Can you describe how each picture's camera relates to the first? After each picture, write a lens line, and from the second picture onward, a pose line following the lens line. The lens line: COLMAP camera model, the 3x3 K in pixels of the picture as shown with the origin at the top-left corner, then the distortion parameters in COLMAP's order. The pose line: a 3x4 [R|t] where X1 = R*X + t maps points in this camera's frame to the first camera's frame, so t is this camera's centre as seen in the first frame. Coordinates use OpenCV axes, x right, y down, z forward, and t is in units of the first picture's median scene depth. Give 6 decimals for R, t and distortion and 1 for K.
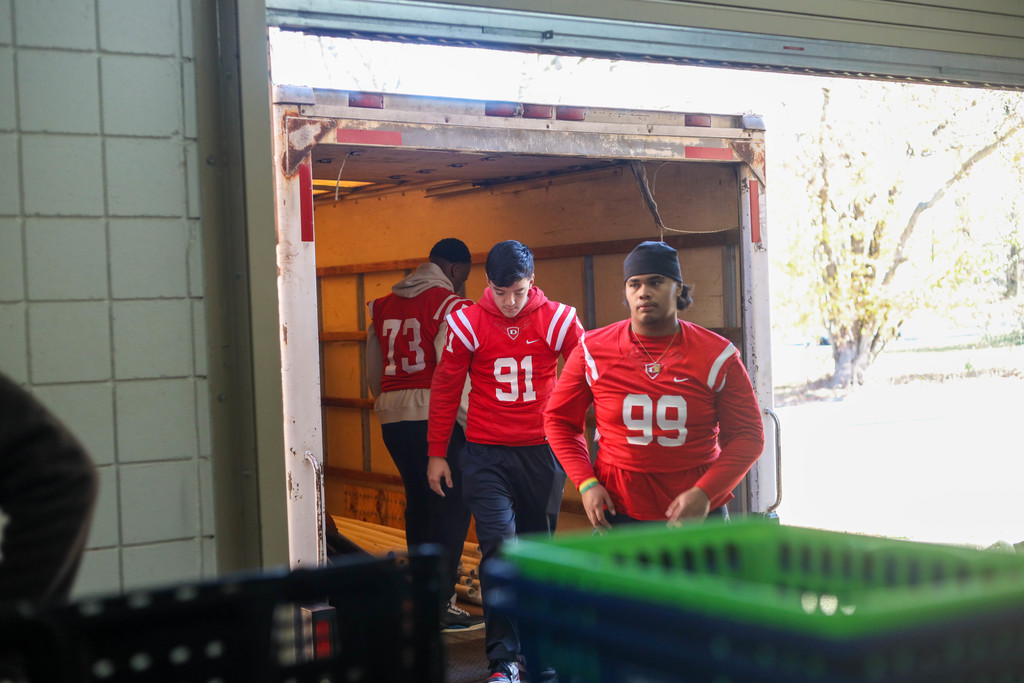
lens RADIAL K [[1492.7, 0, 509.9], [0, 1492.7, 345.9], [0, 0, 1]] dist [-0.009383, 0.000000]
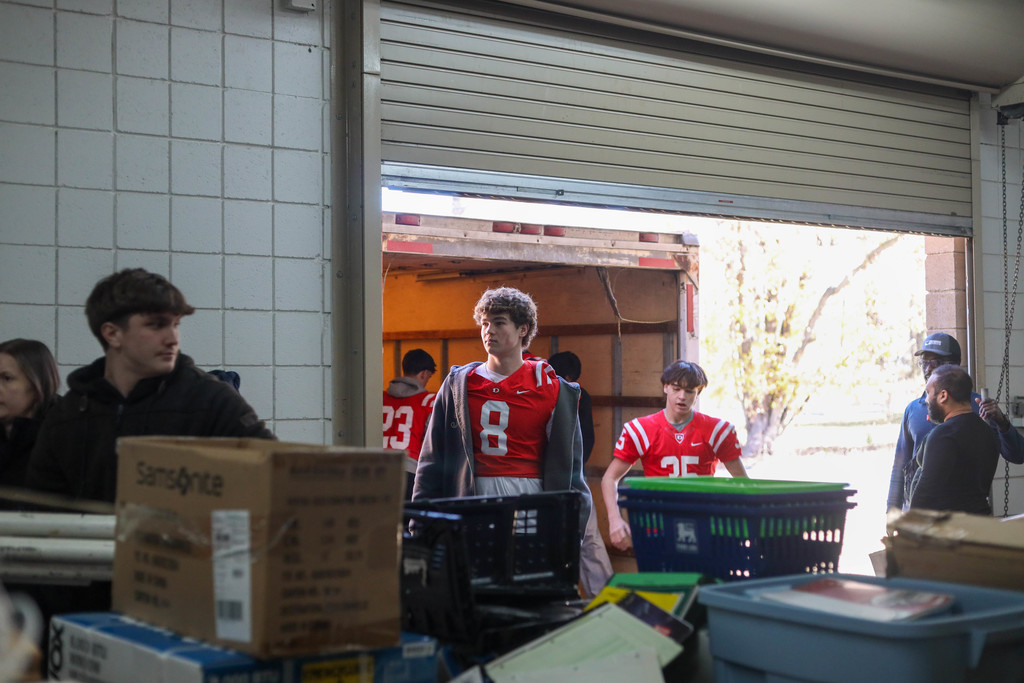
lens RADIAL K [[1492.7, 0, 512.6], [0, 1492.7, 338.9], [0, 0, 1]] dist [-0.009383, 0.000000]
pose [[0.997767, 0.034237, 0.057352, -0.066541], [-0.031457, 0.998318, -0.048691, 0.004459], [-0.058922, 0.046778, 0.997166, -0.296976]]
